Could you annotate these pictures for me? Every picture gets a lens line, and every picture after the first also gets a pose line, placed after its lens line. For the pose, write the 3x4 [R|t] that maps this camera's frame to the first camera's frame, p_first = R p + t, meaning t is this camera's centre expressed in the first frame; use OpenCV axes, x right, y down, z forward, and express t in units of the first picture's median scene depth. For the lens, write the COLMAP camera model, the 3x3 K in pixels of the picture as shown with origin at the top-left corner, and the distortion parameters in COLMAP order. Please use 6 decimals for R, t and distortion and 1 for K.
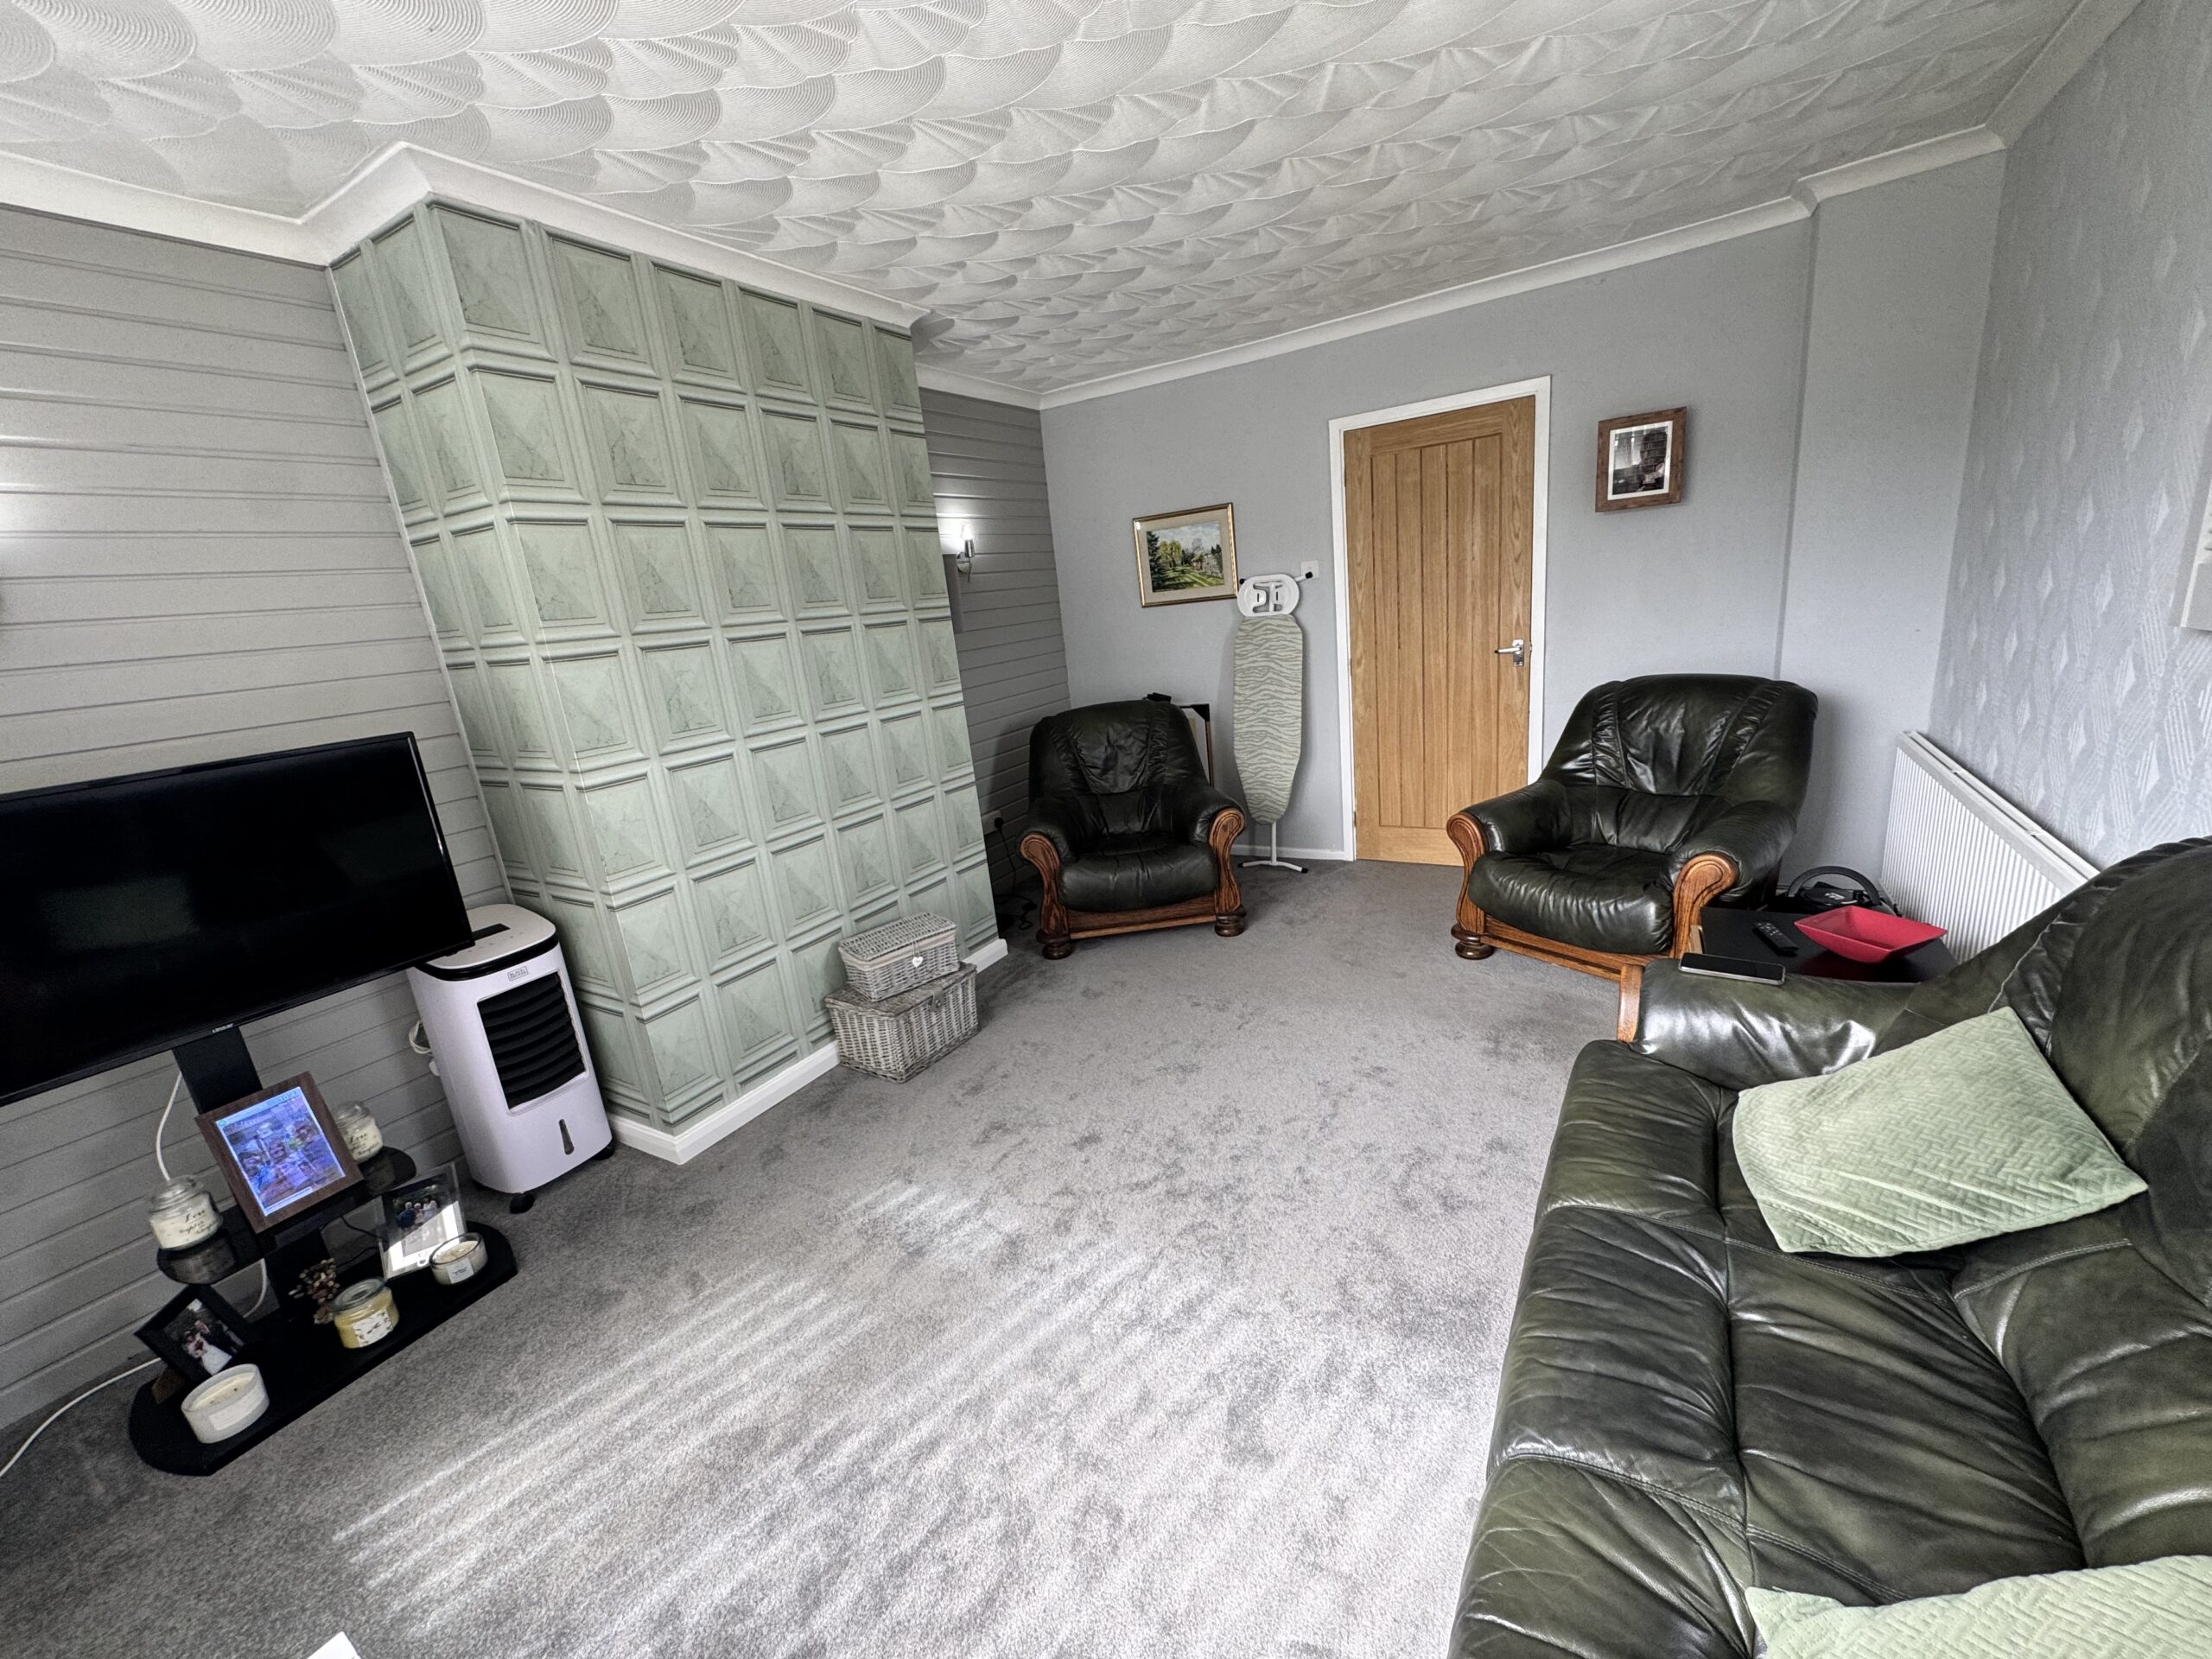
lens RADIAL K [[884.4, 0, 1102.4], [0, 884.4, 833.1], [0, 0, 1]] dist [-0.002720, -0.000034]
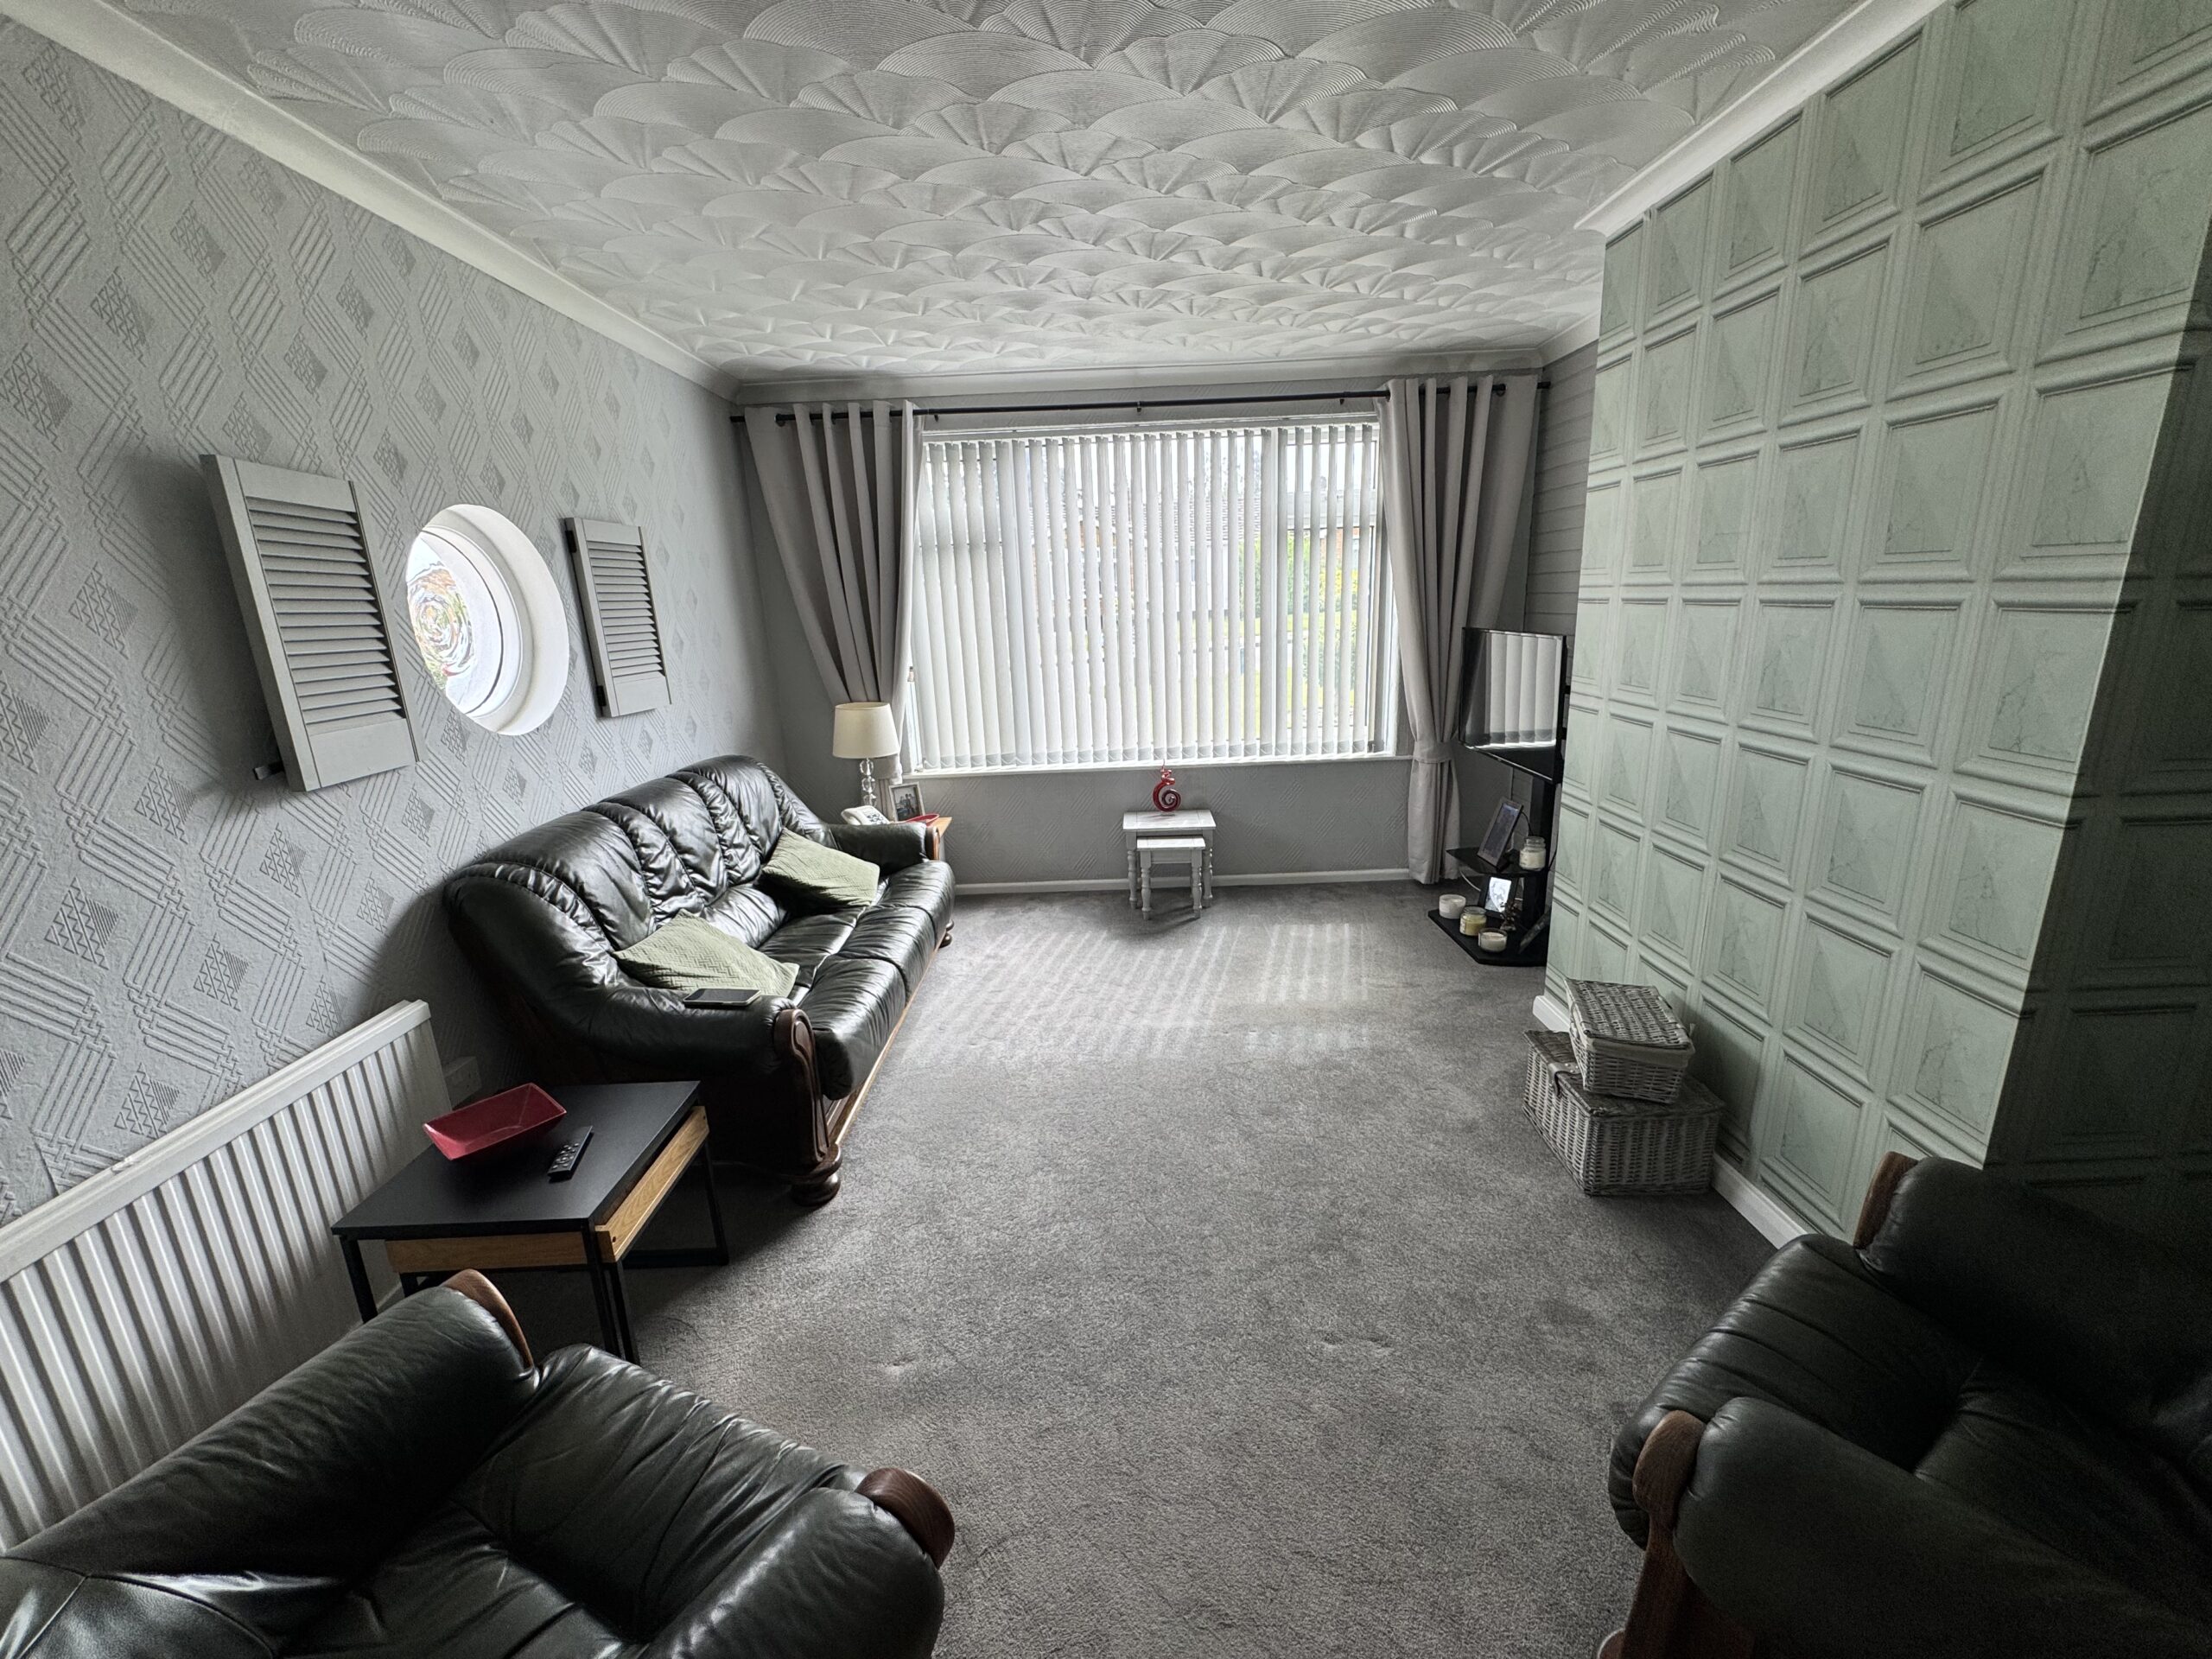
lens RADIAL K [[884.4, 0, 1103.4], [0, 884.4, 824.8], [0, 0, 1]] dist [-0.002720, -0.000034]
pose [[-0.847571, 0.263724, -0.460515, 0.439806], [-0.003952, 0.864617, 0.502416, -0.388738], [0.530668, 0.427653, -0.731782, 1.198753]]
